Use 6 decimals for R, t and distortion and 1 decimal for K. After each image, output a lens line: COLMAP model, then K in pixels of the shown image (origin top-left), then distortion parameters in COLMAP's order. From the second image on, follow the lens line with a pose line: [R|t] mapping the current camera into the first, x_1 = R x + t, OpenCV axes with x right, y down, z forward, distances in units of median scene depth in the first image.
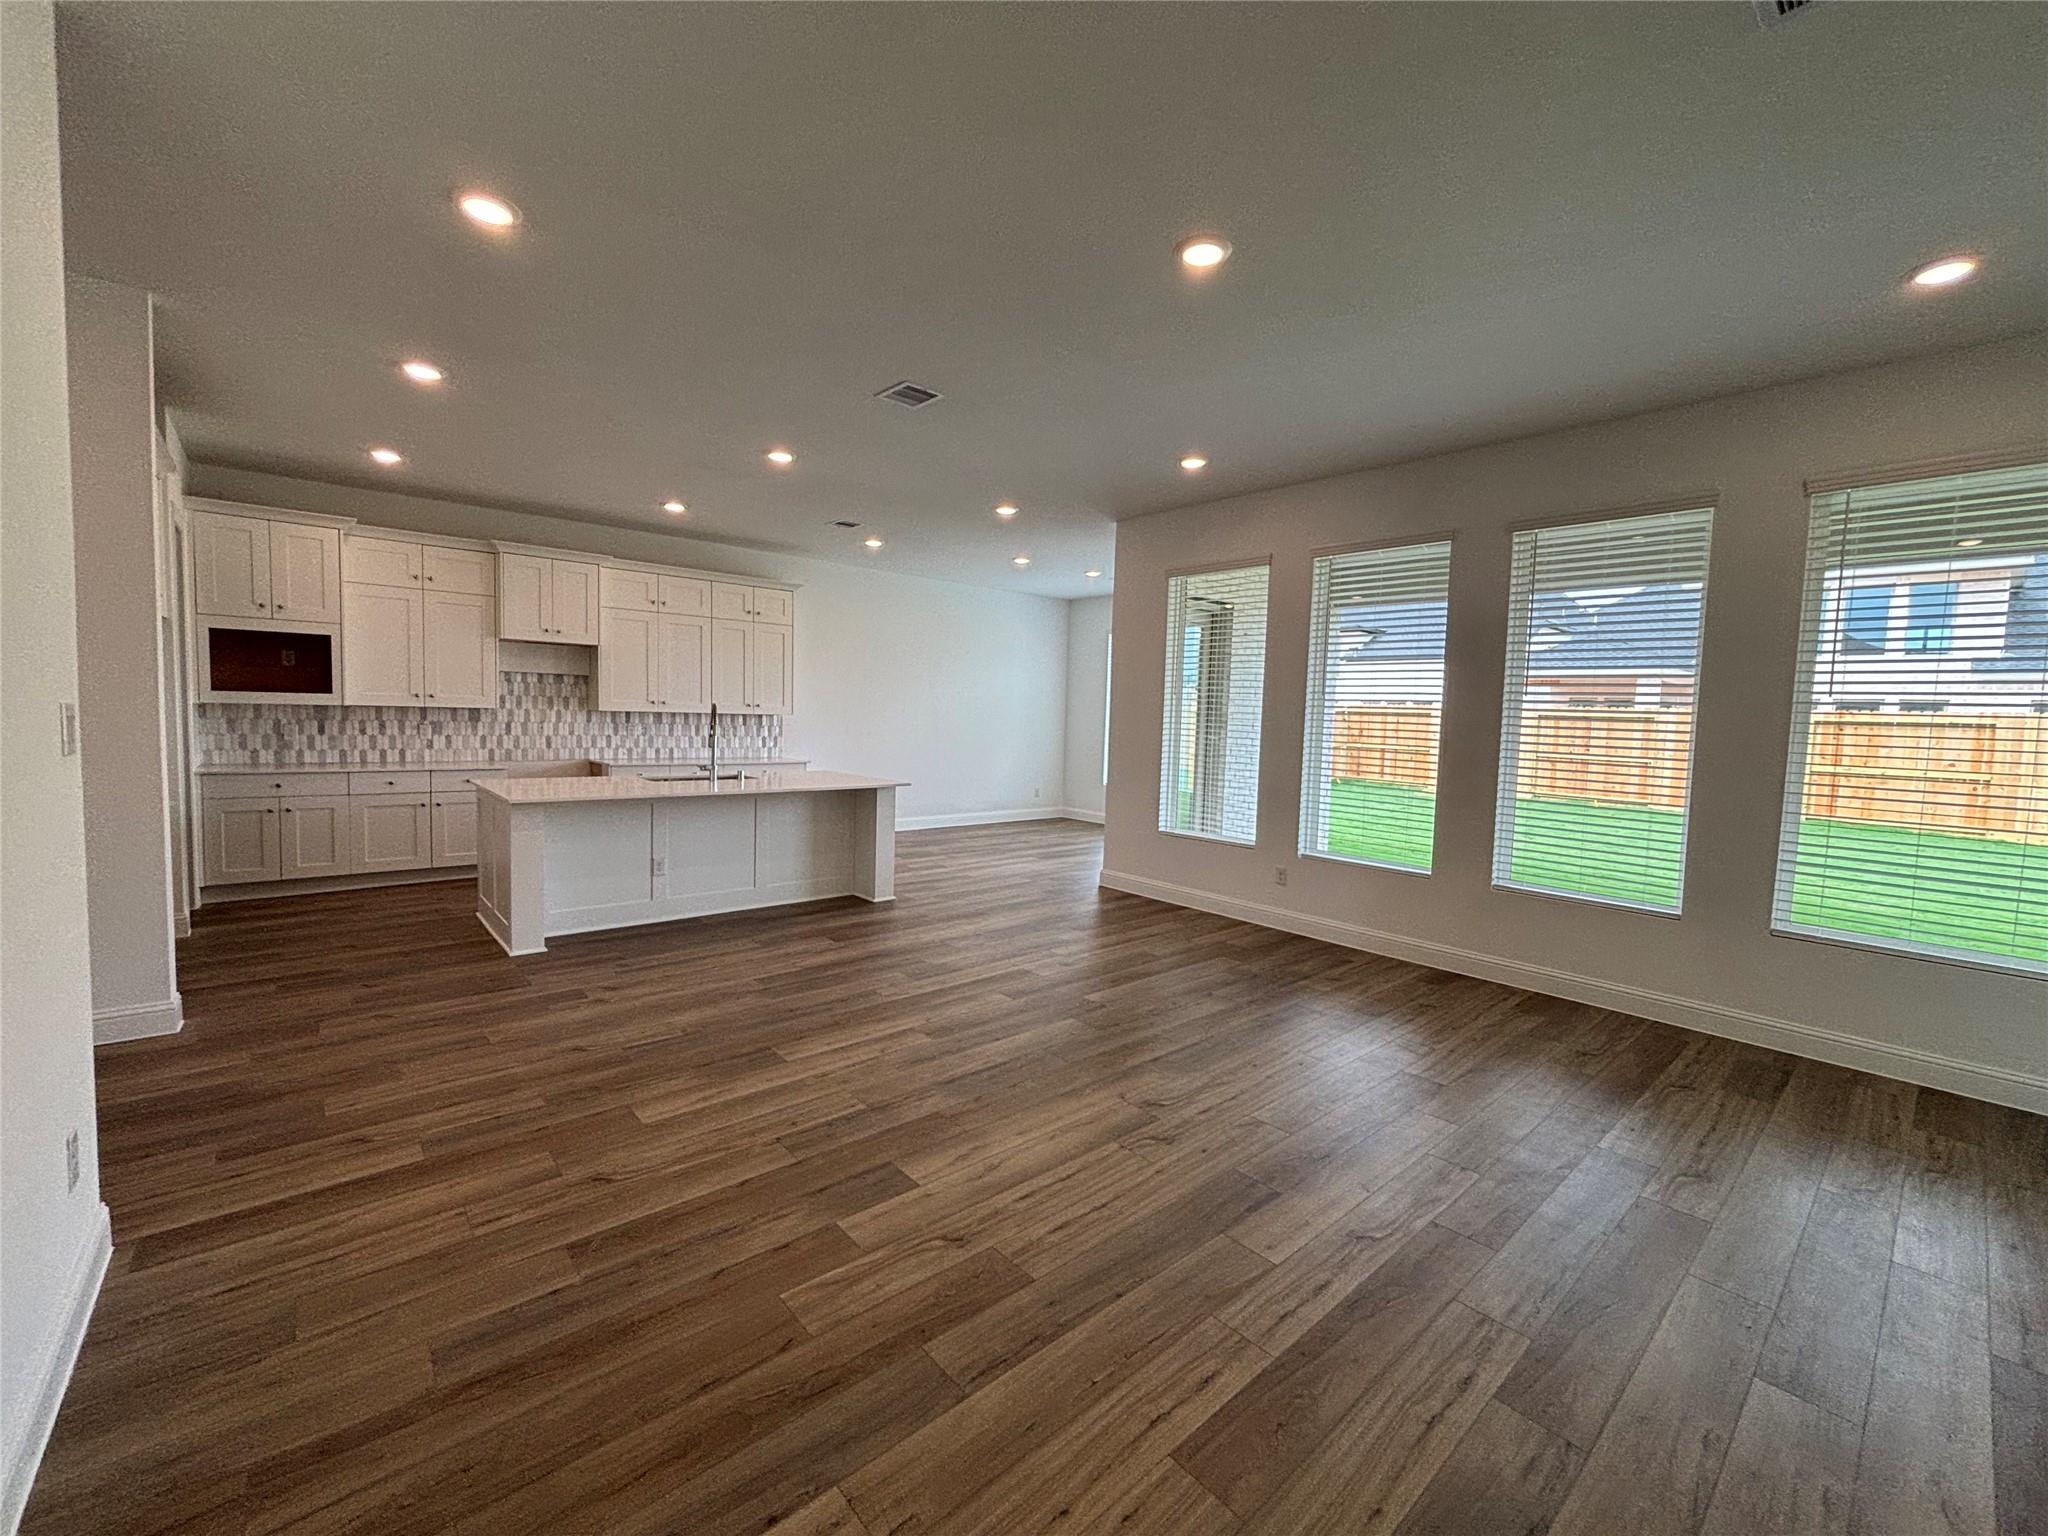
lens RADIAL K [[833.7, 0, 1011.6], [0, 833.7, 767.5], [0, 0, 1]] dist [-0.000083, -0.000188]
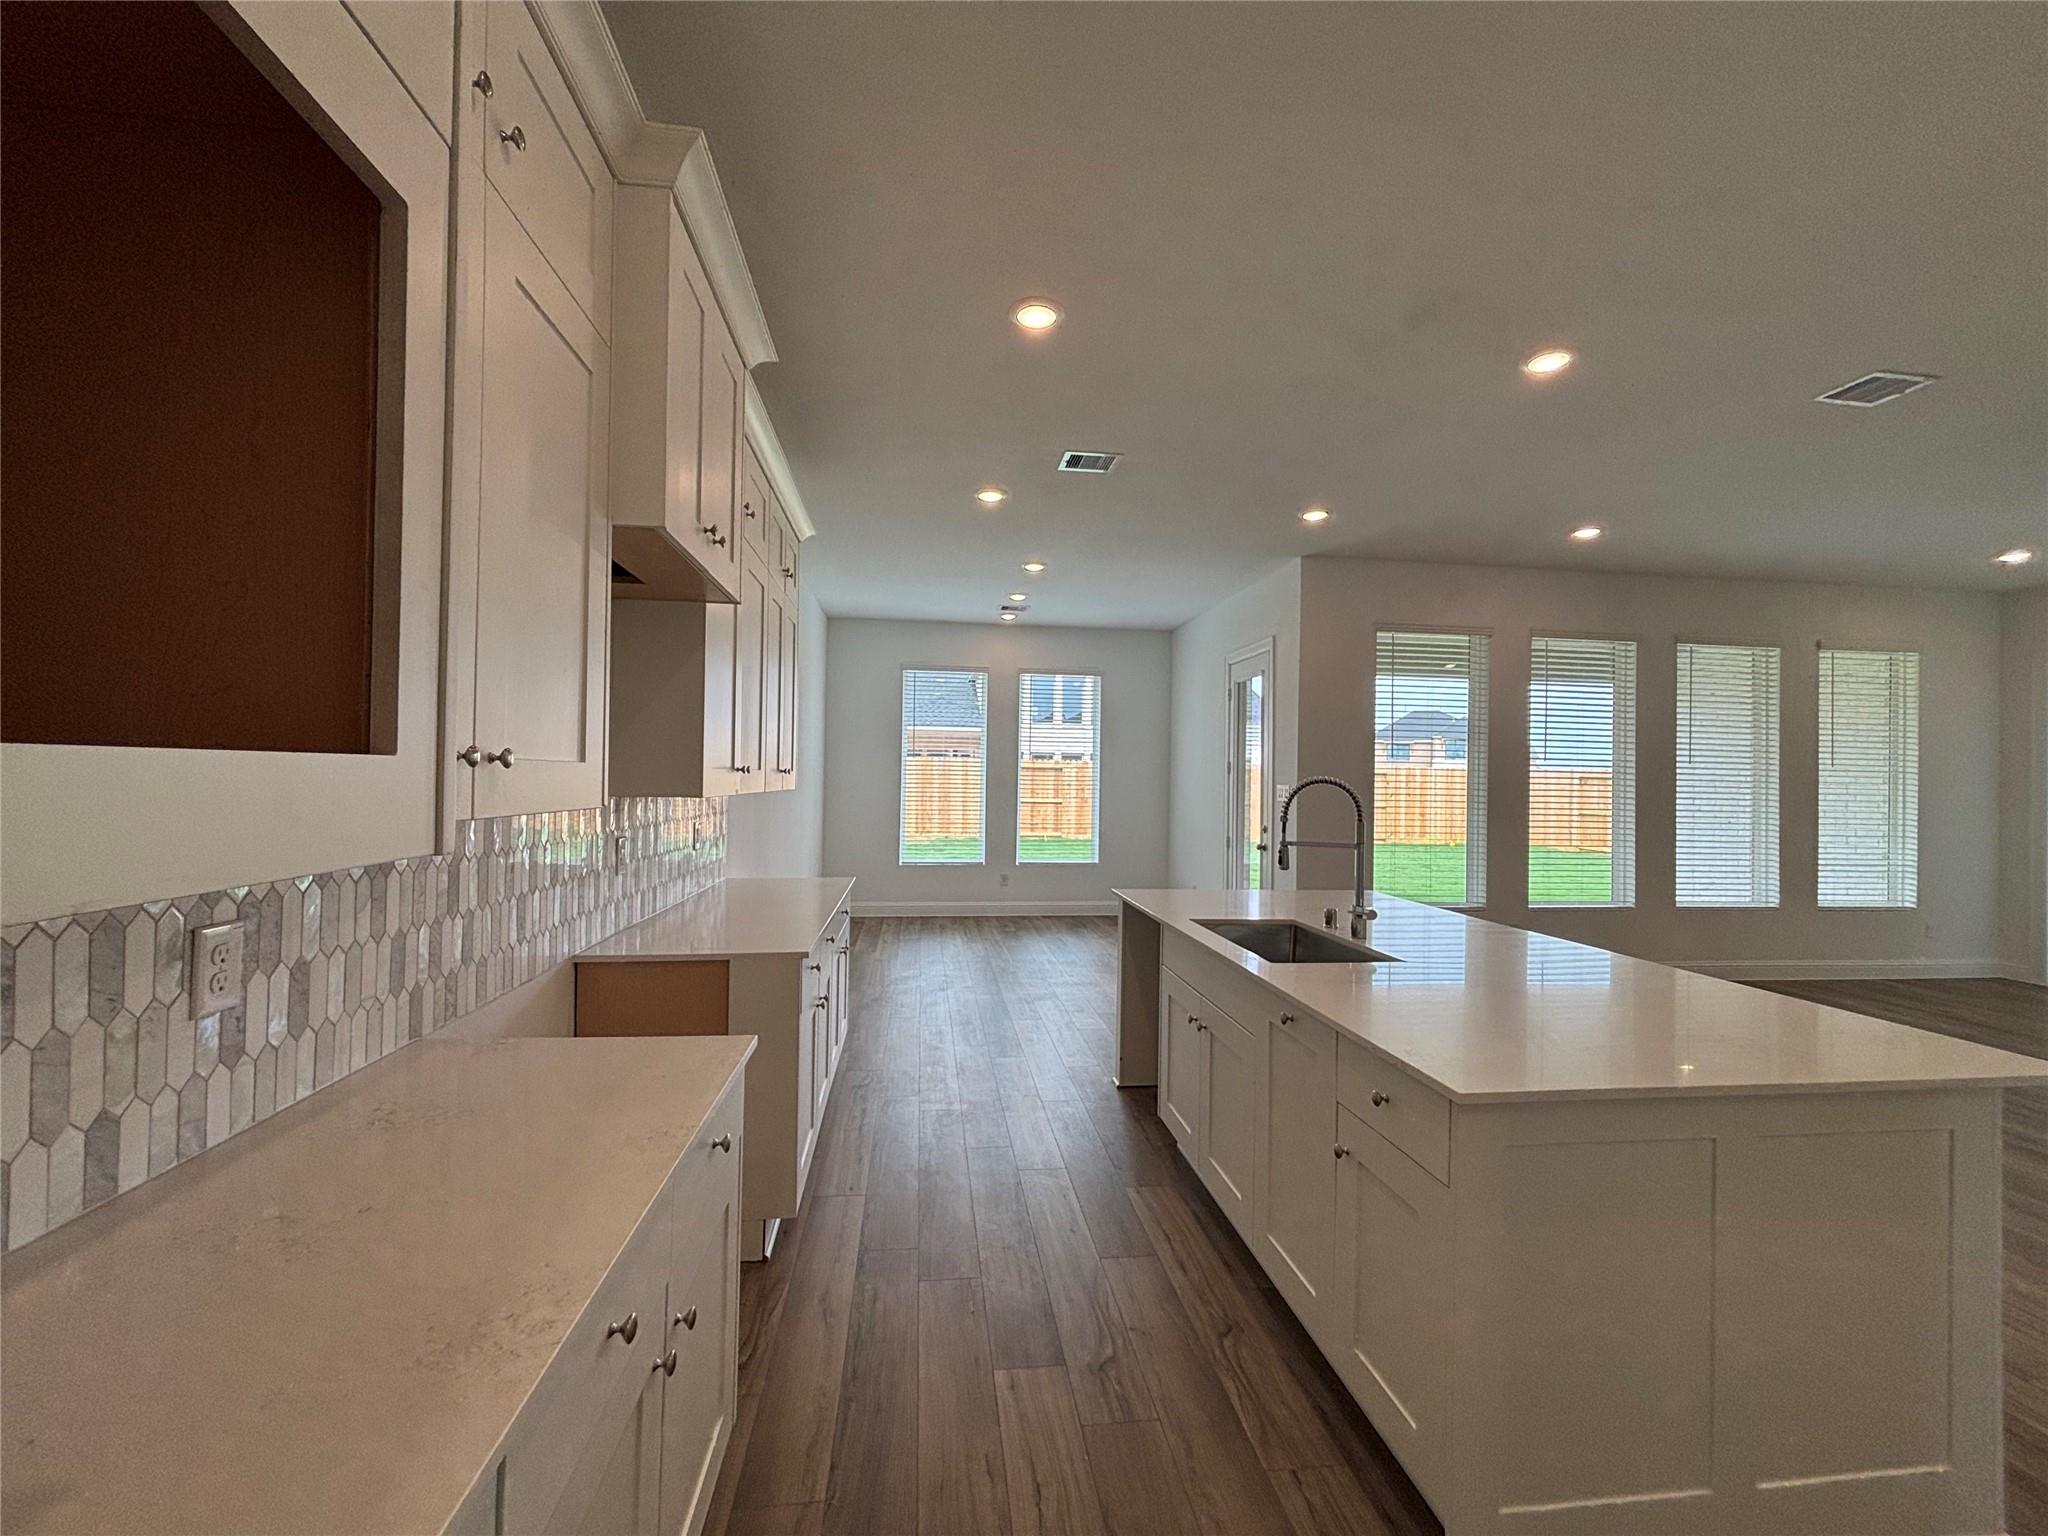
lens RADIAL K [[830.3, 0, 1023.7], [0, 830.3, 775.0], [0, 0, 1]] dist [0.001730, 0.000088]
pose [[0.555373, -0.016040, 0.831447, -0.751252], [0.053664, 0.998421, -0.016584, -0.070201], [-0.829868, 0.053829, 0.555357, 0.769975]]
